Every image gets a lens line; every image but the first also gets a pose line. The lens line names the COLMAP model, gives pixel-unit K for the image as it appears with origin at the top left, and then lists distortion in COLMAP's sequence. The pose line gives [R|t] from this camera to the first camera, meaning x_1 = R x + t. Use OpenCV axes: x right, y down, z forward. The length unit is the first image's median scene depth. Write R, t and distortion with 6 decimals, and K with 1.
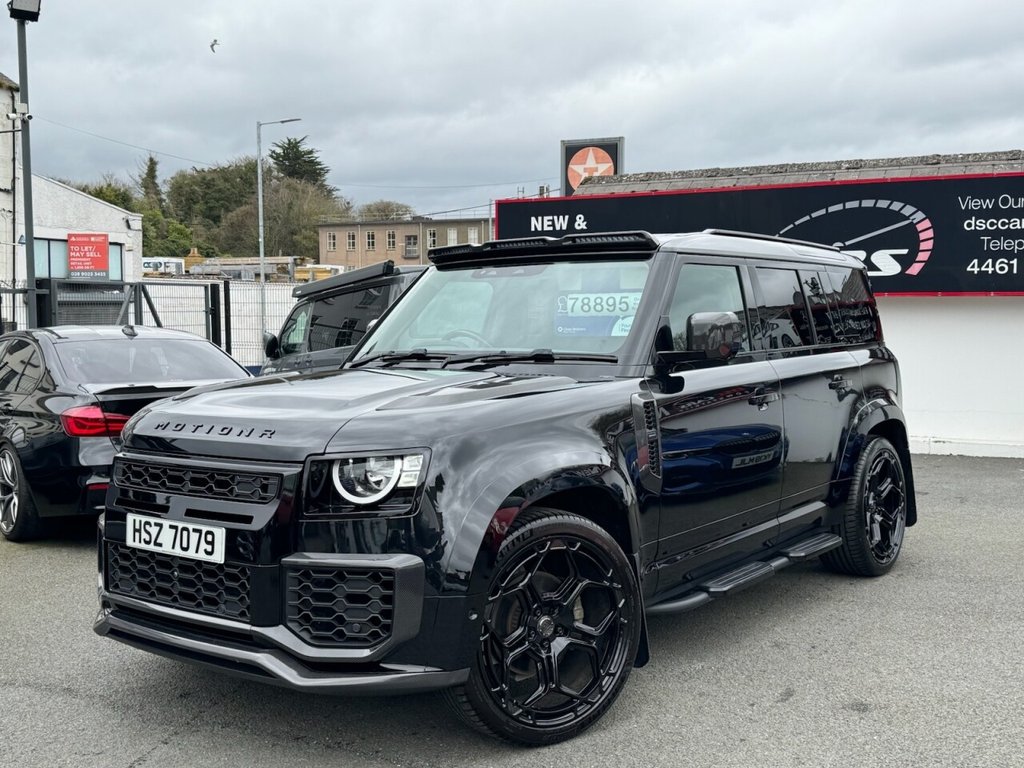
lens RADIAL K [[1100.2, 0, 504.8], [0, 1100.2, 375.6], [0, 0, 1]] dist [0.146255, -0.345154]
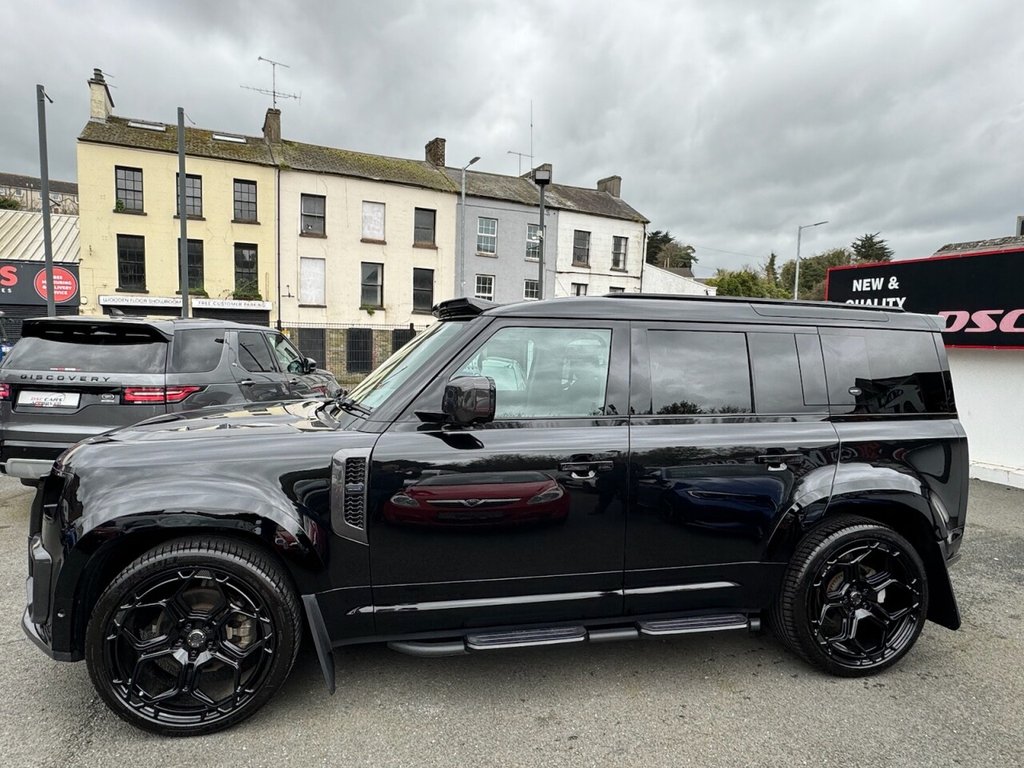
lens RADIAL K [[612.3, 0, 511.5], [0, 612.3, 389.5], [0, 0, 1]] dist [0.001534, 0.001435]
pose [[0.754276, 0.072982, -0.652488, 0.534191], [-0.059020, 0.997316, 0.043324, -0.067665], [0.653899, 0.005831, 0.756559, 0.554739]]
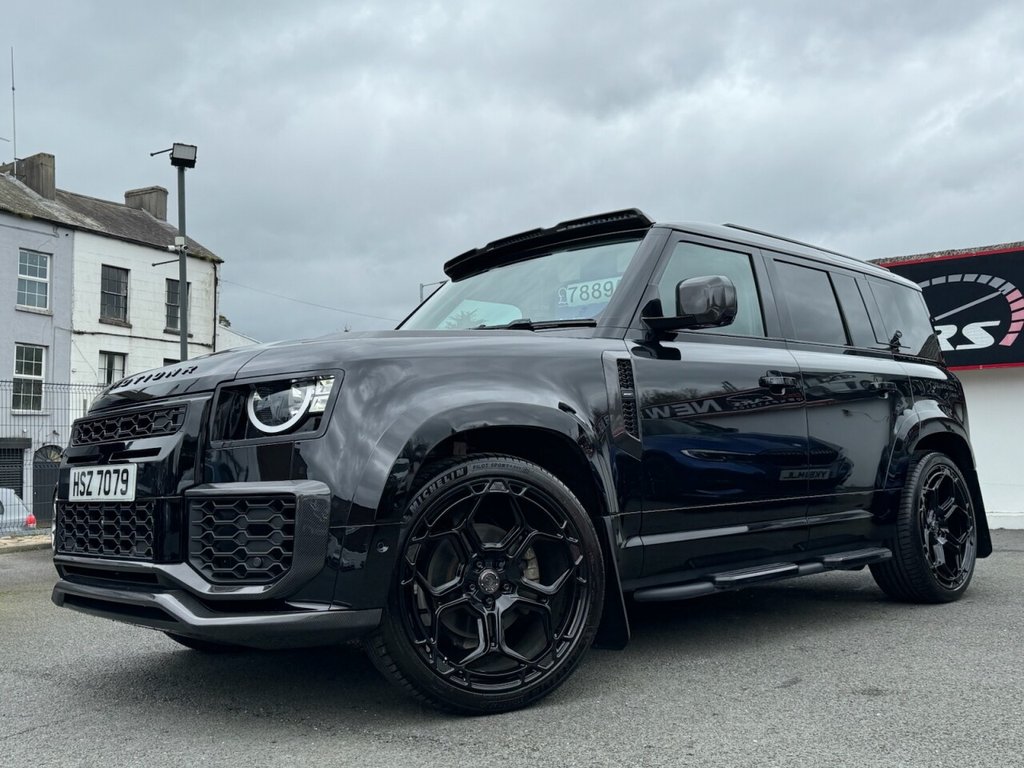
lens RADIAL K [[985.1, 0, 499.5], [0, 985.1, 386.8], [0, 0, 1]] dist [0.144768, -0.317112]
pose [[0.987388, -0.032607, -0.154925, 0.133318], [0.012091, 0.991233, -0.131568, 0.133603], [0.157857, 0.128035, 0.979126, 0.145659]]
